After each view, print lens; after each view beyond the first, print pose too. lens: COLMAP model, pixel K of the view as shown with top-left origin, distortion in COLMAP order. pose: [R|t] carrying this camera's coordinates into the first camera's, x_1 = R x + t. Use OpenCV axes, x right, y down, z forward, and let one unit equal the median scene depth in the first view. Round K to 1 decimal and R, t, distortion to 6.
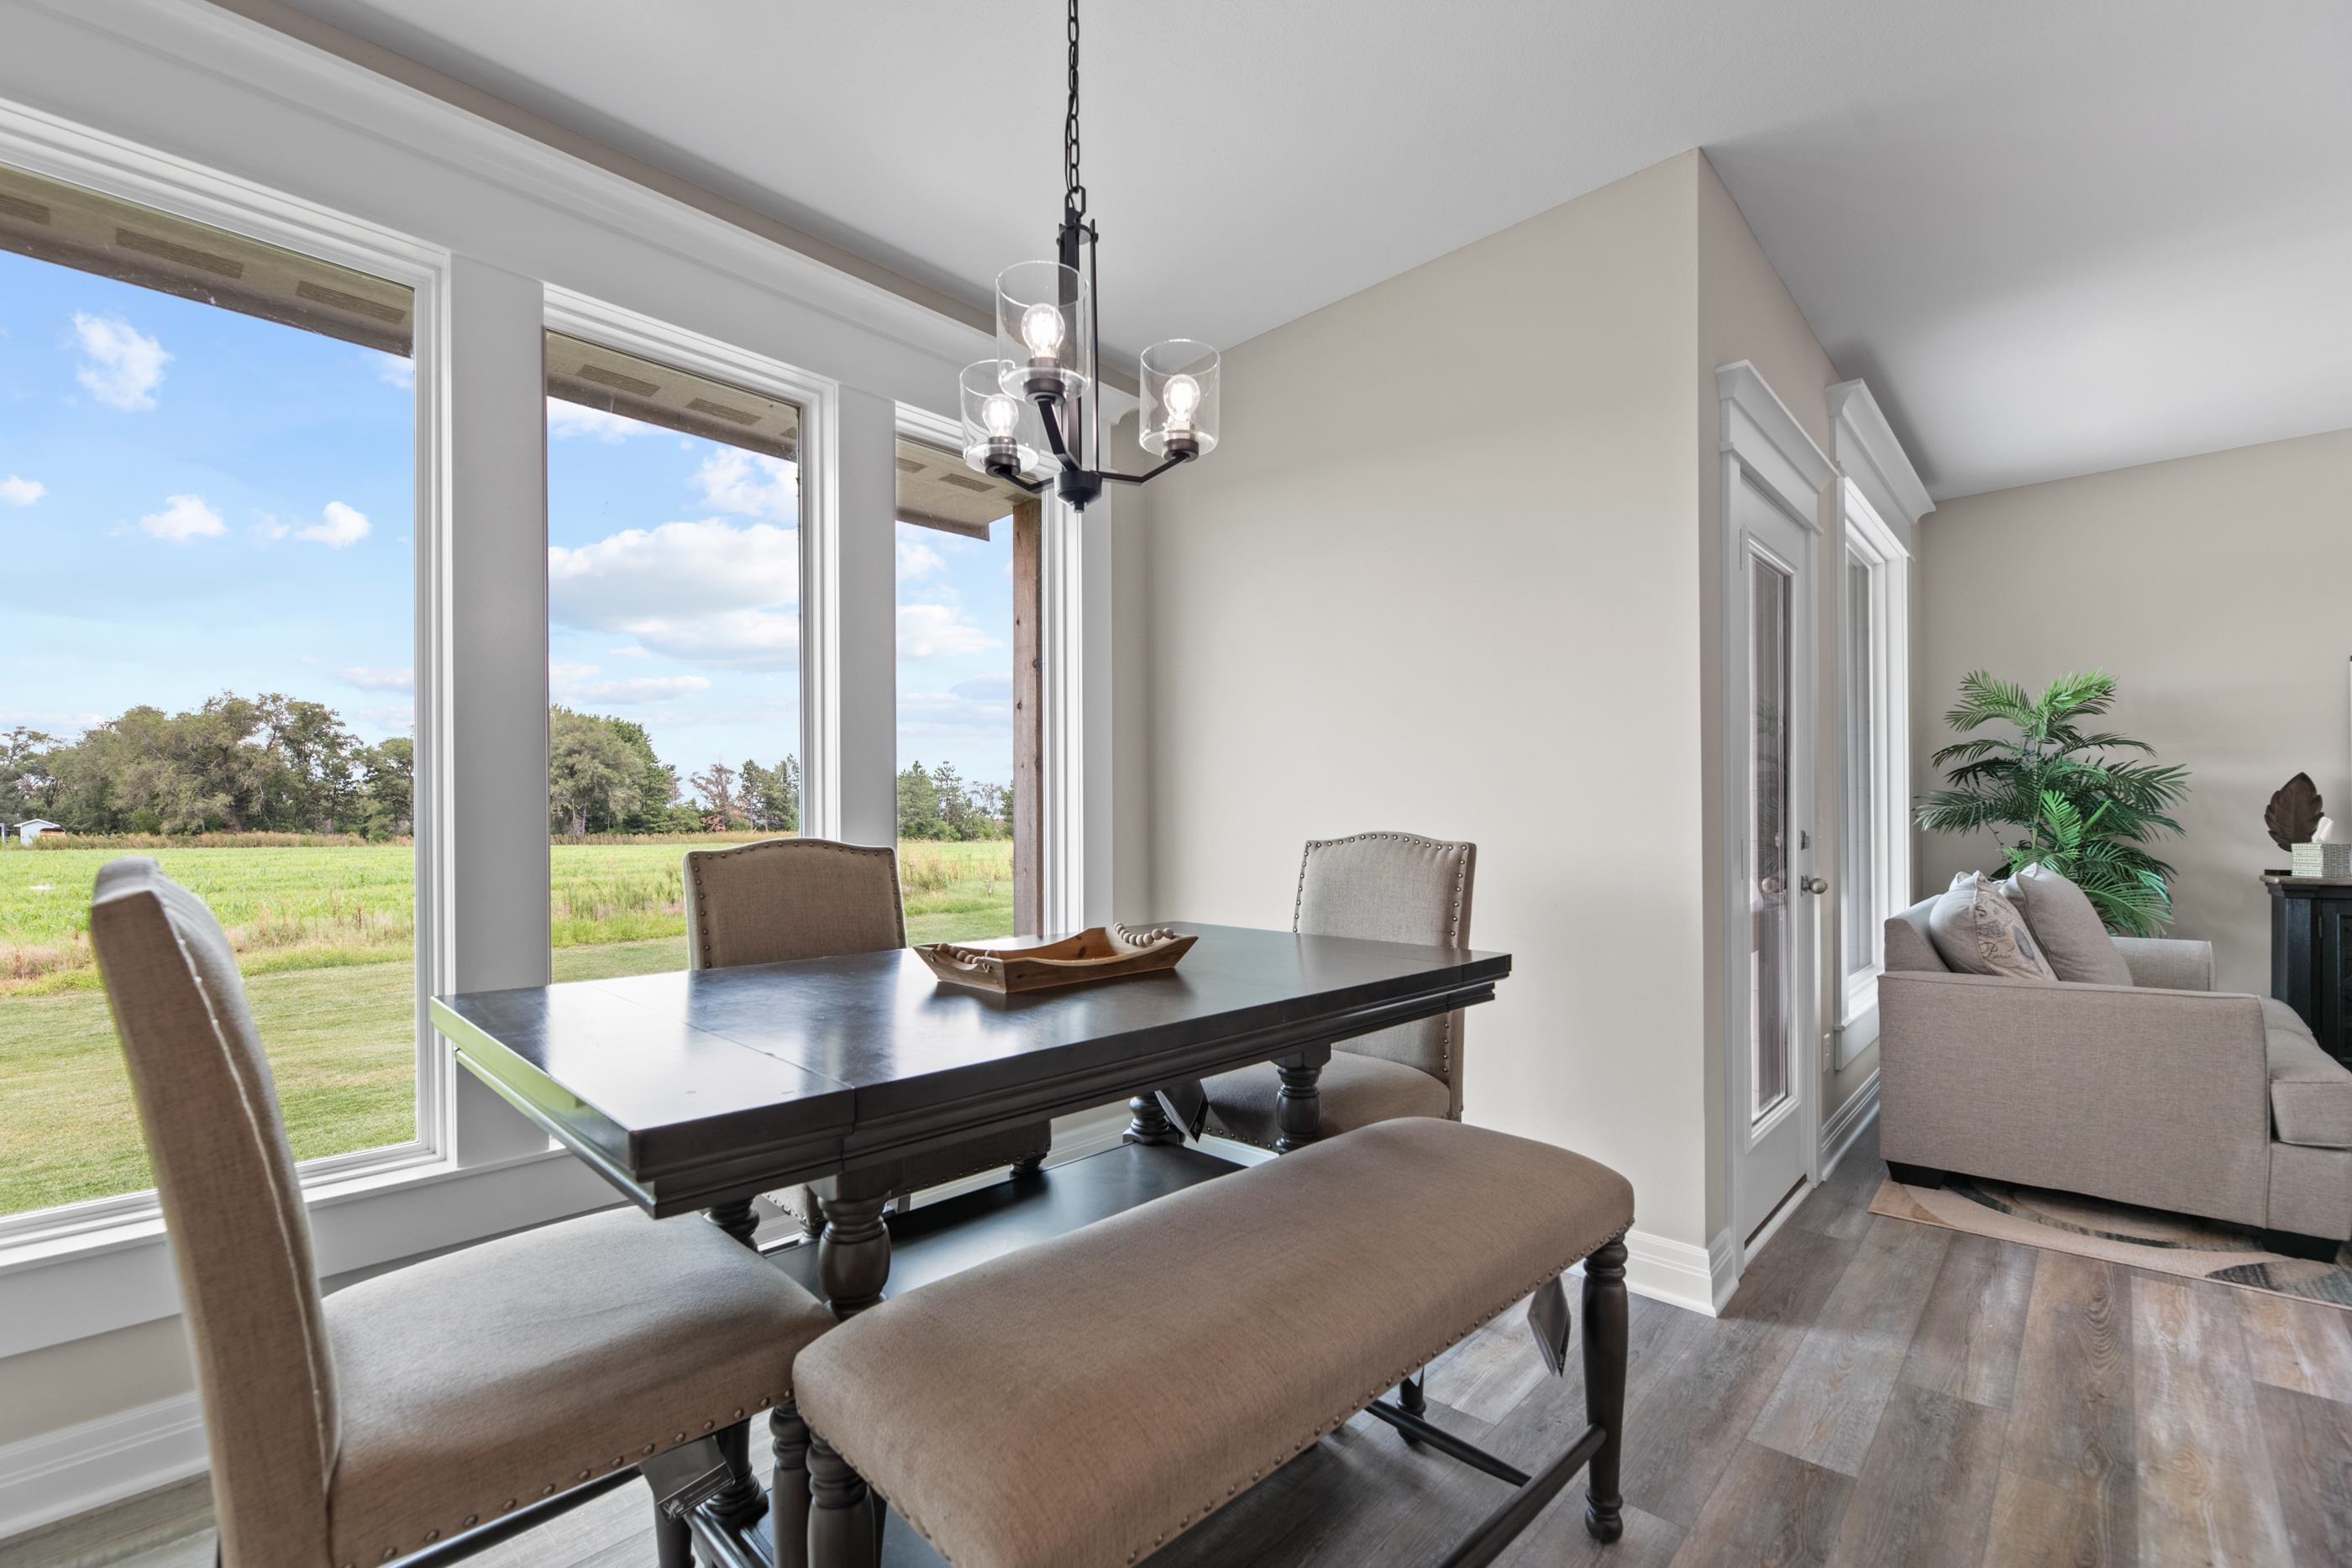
lens RADIAL K [[1000.0, 0, 1153.7], [0, 1000.0, 832.2], [0, 0, 1]] dist [-0.003716, -0.003060]
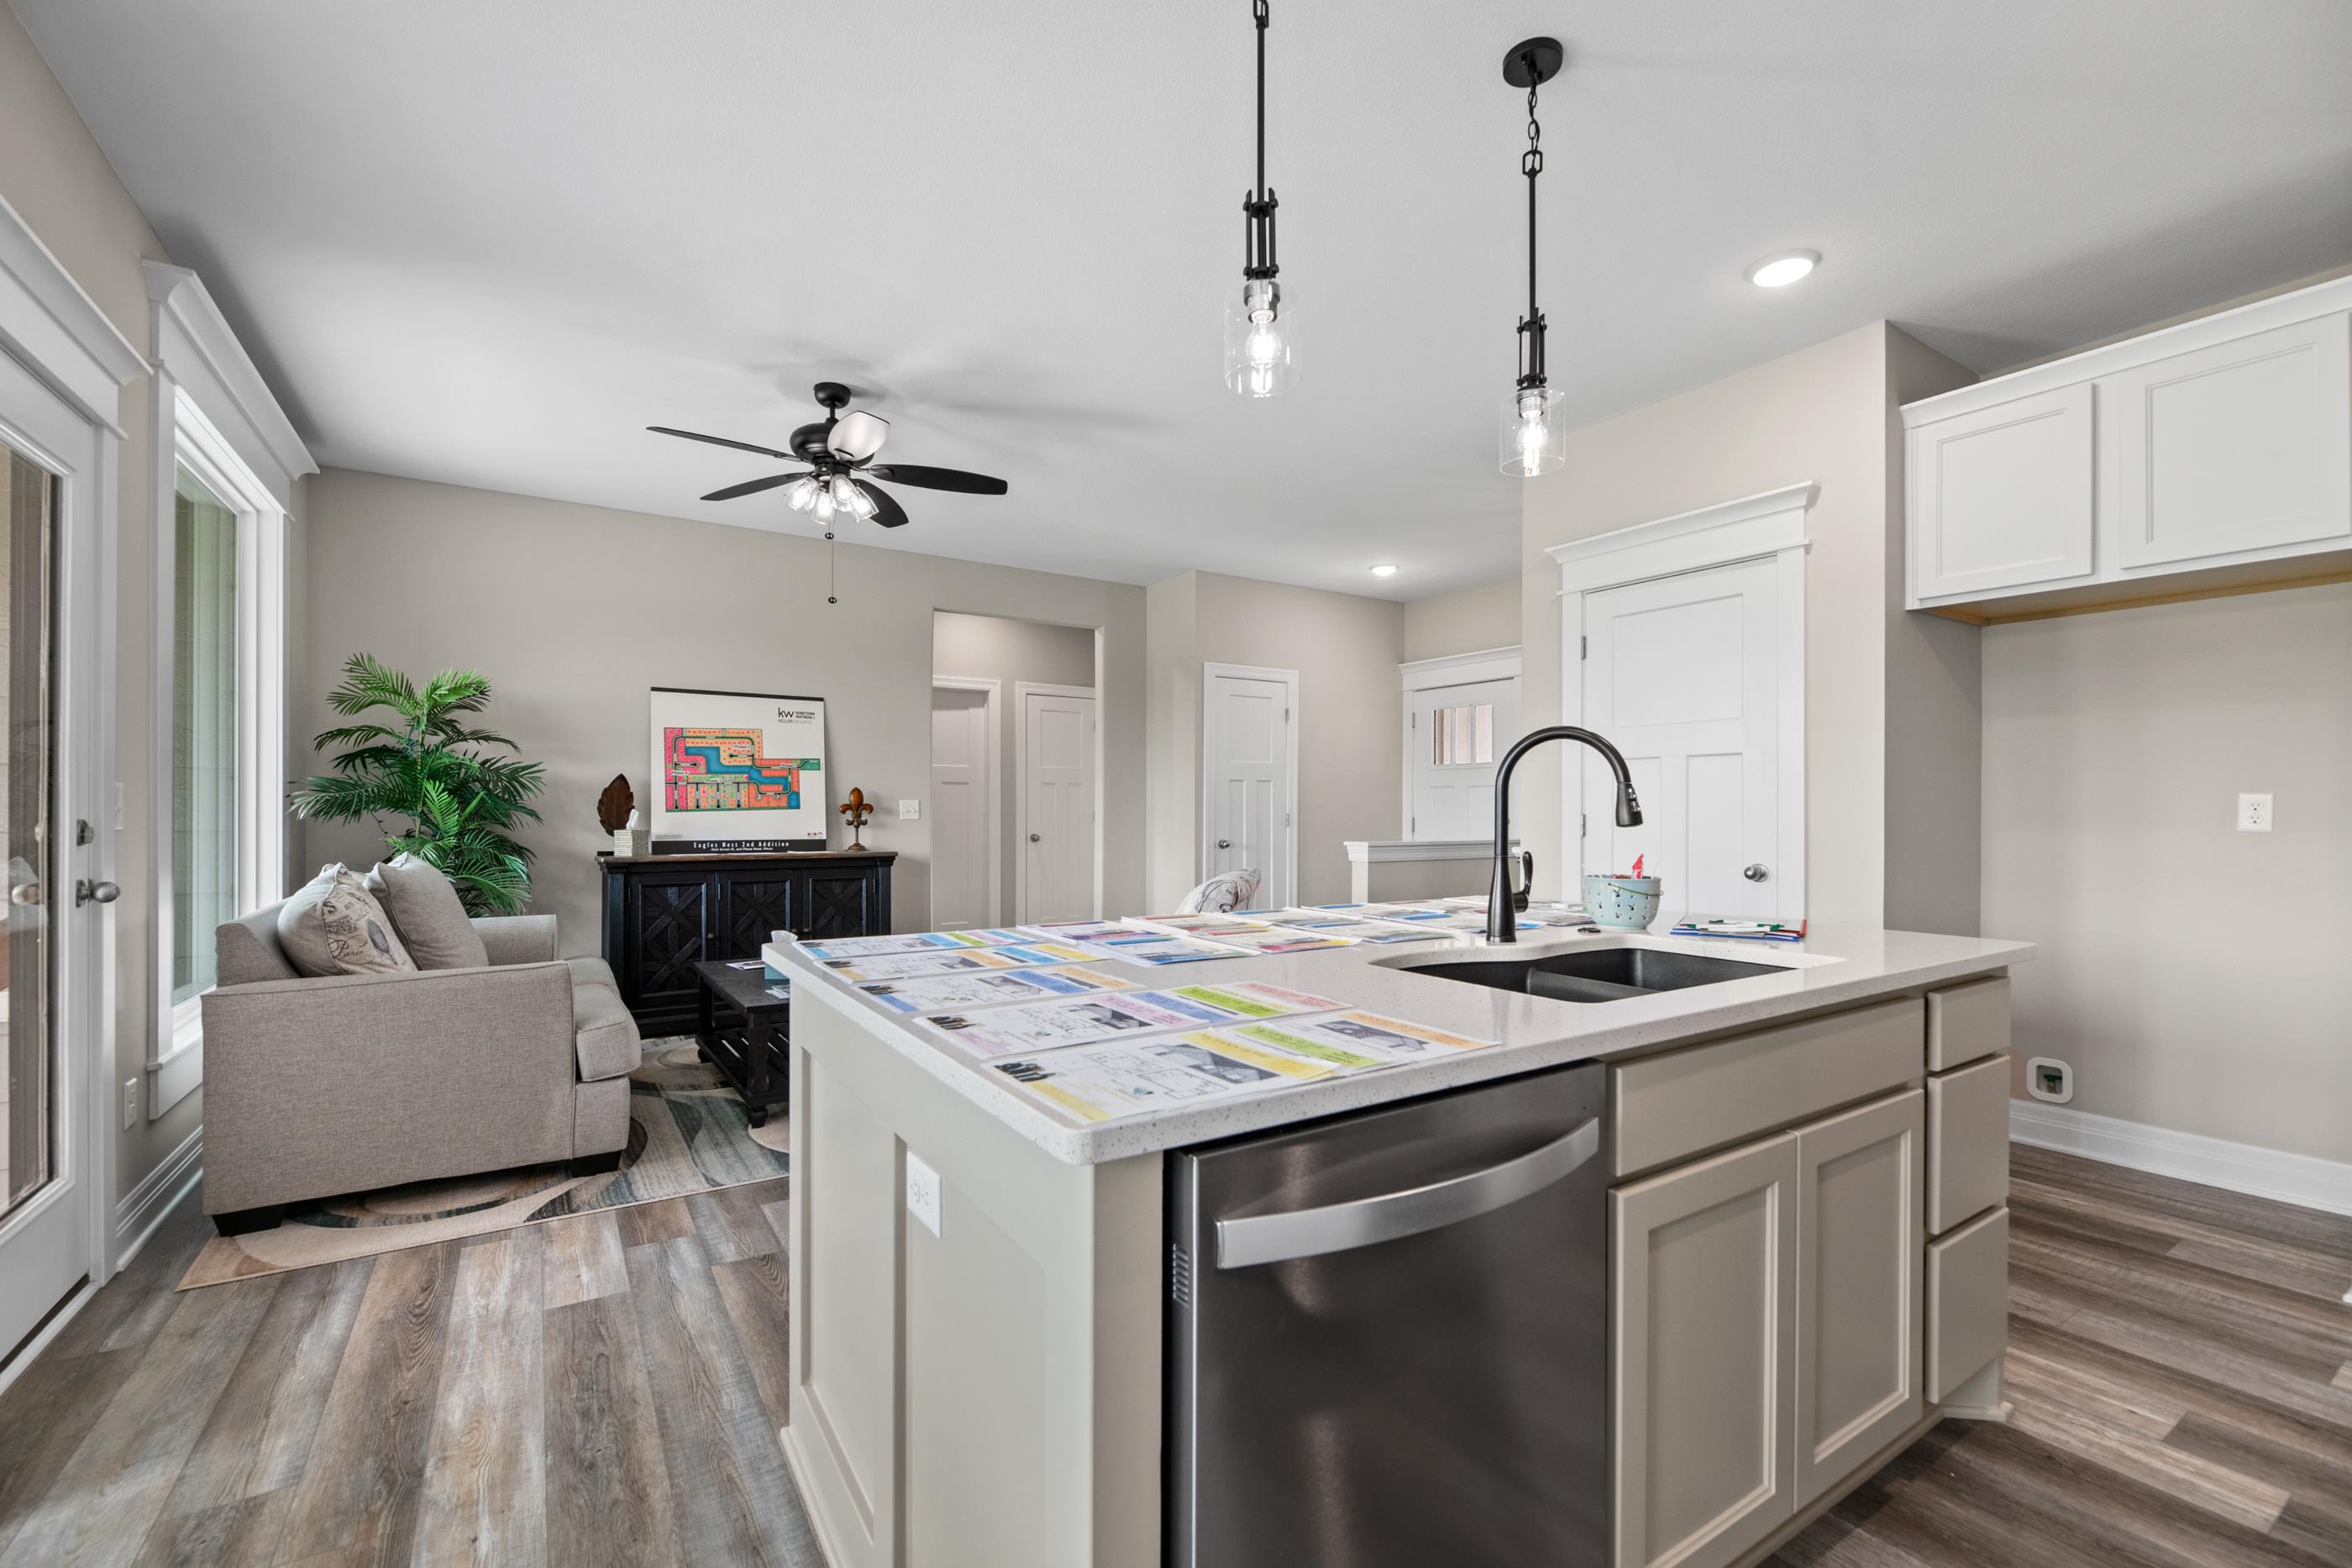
lens RADIAL K [[1000.0, 0, 1170.8], [0, 1000.0, 803.8], [0, 0, 1]] dist [-0.003716, -0.003060]
pose [[0.232942, 0.015707, 0.972364, 0.085337], [0.001484, 0.999863, -0.016507, 0.000205], [-0.972489, 0.005288, 0.232887, 0.020611]]
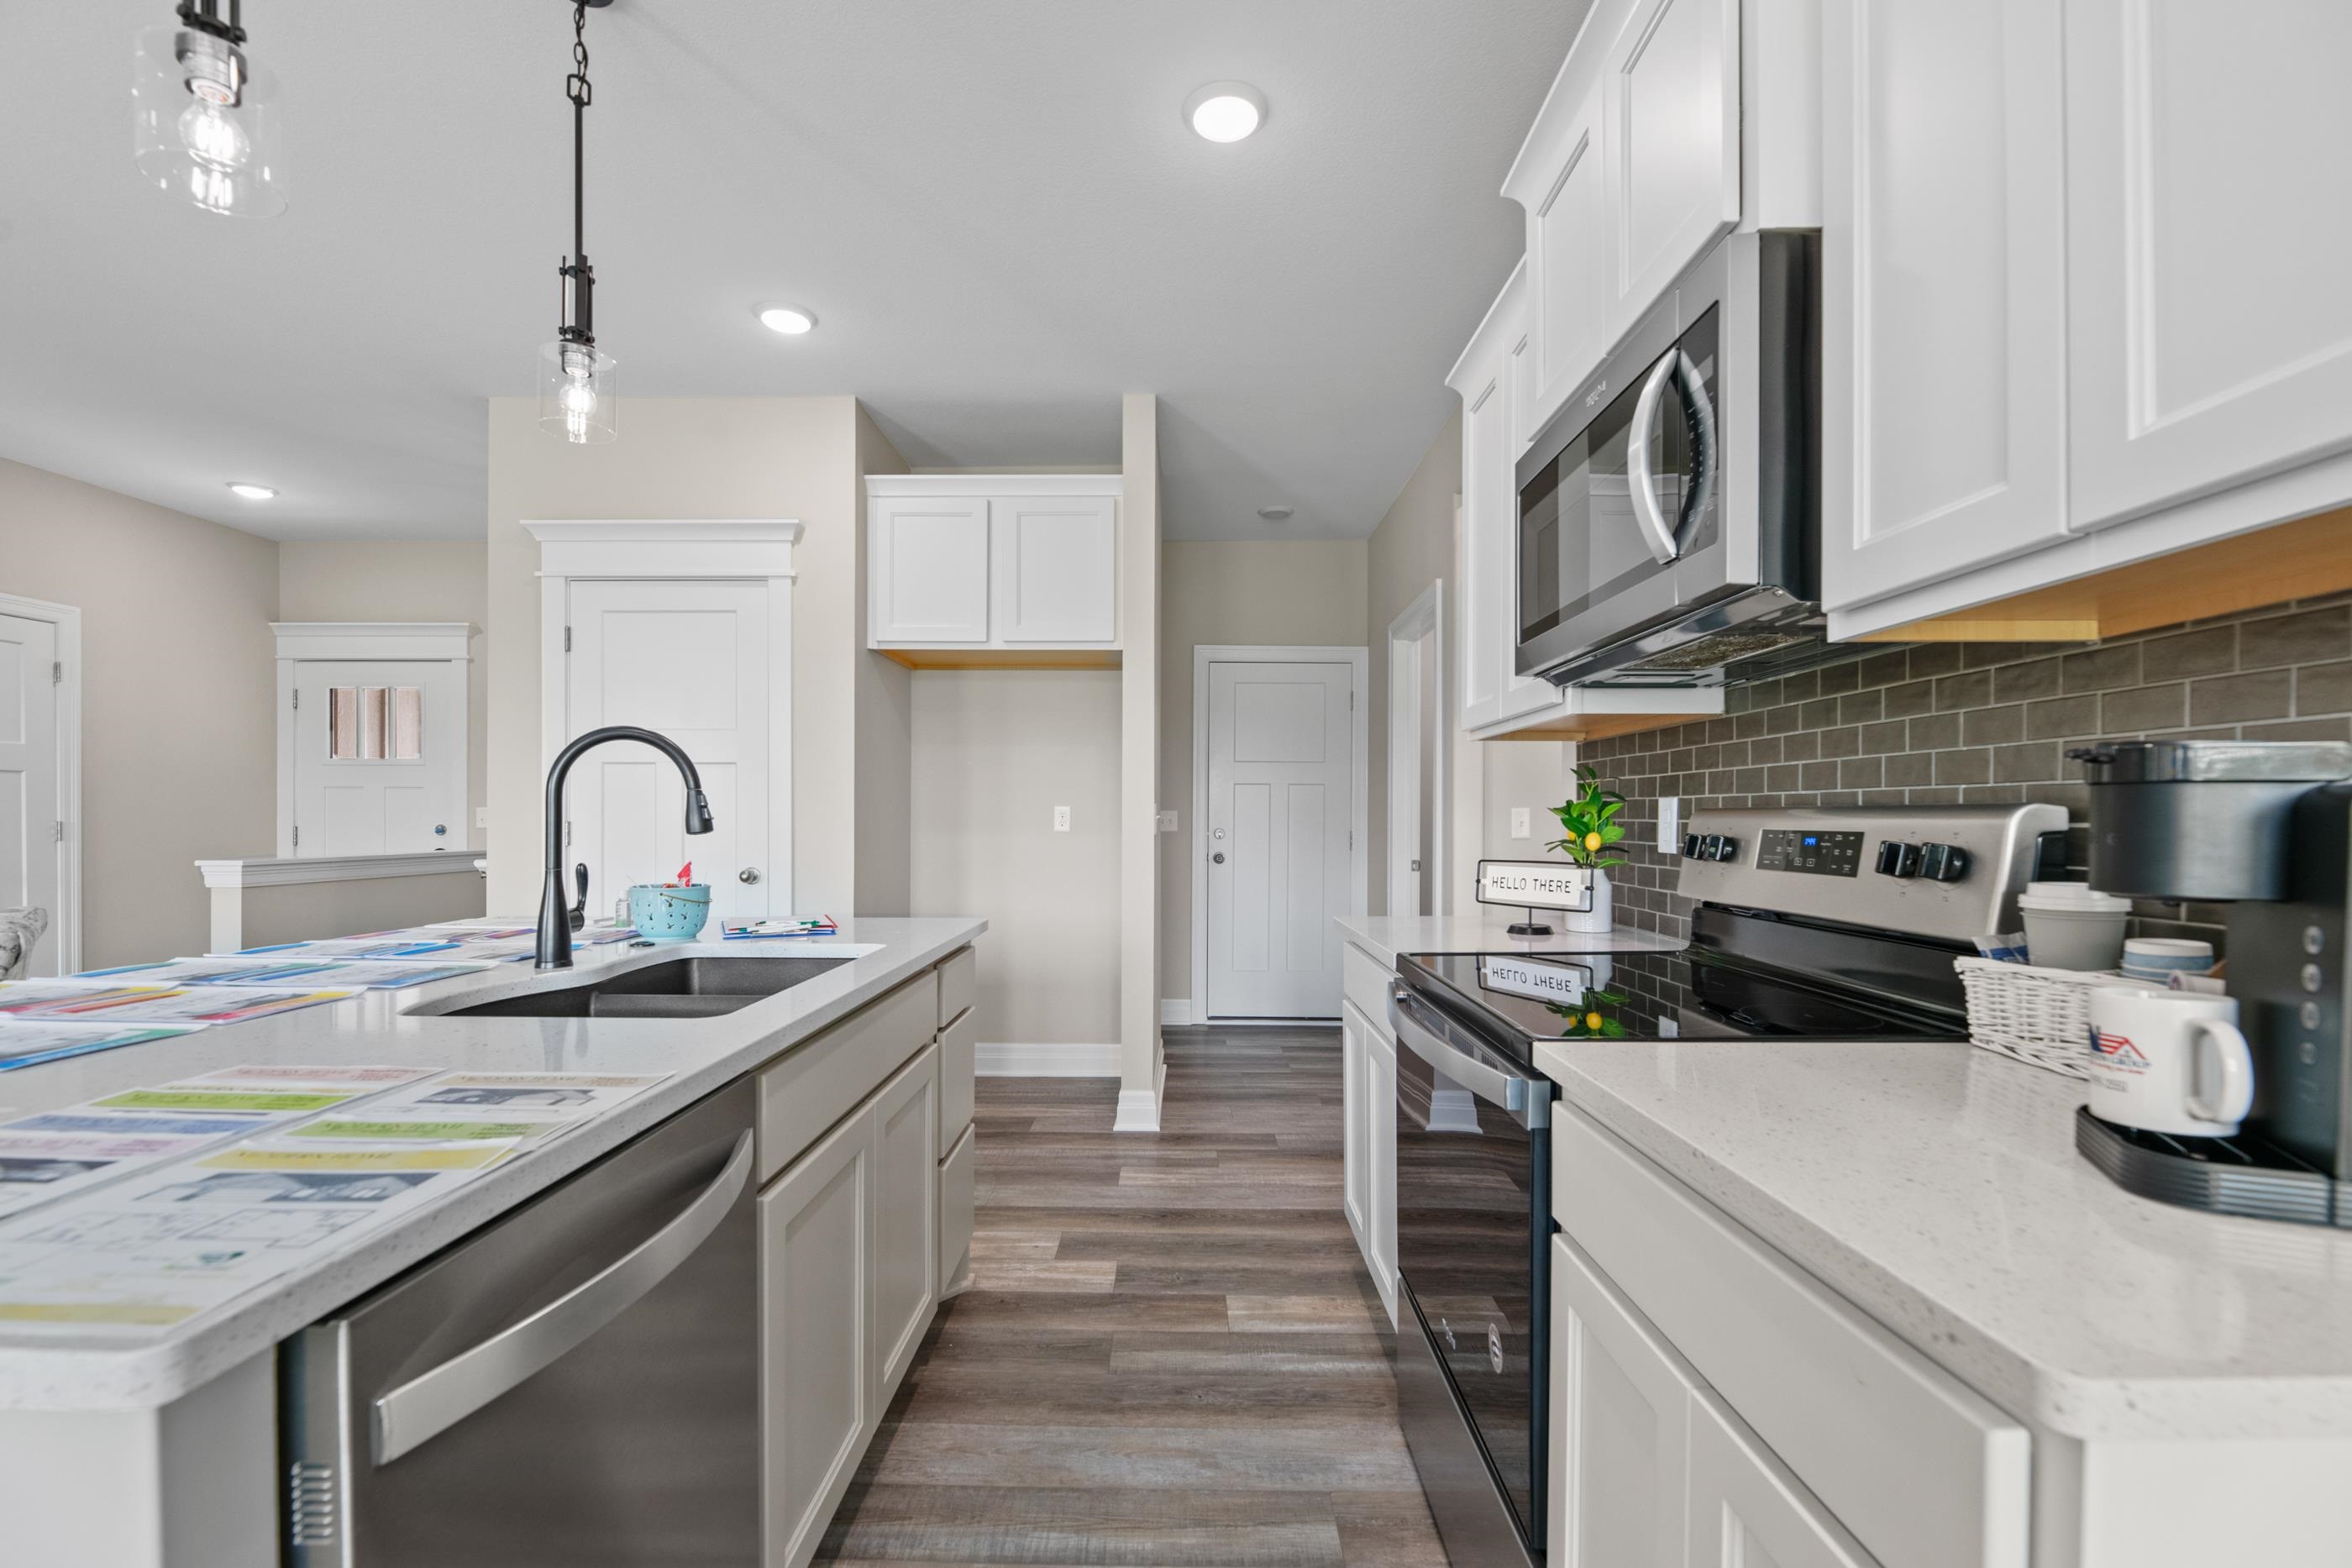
lens RADIAL K [[1000.0, 0, 1178.4], [0, 1000.0, 825.8], [0, 0, 1]] dist [-0.003716, -0.003060]
pose [[-0.686123, 0.002928, 0.727480, 0.103789], [0.008391, 0.999957, 0.003889, -0.000174], [-0.727437, 0.008772, -0.686118, 0.072774]]
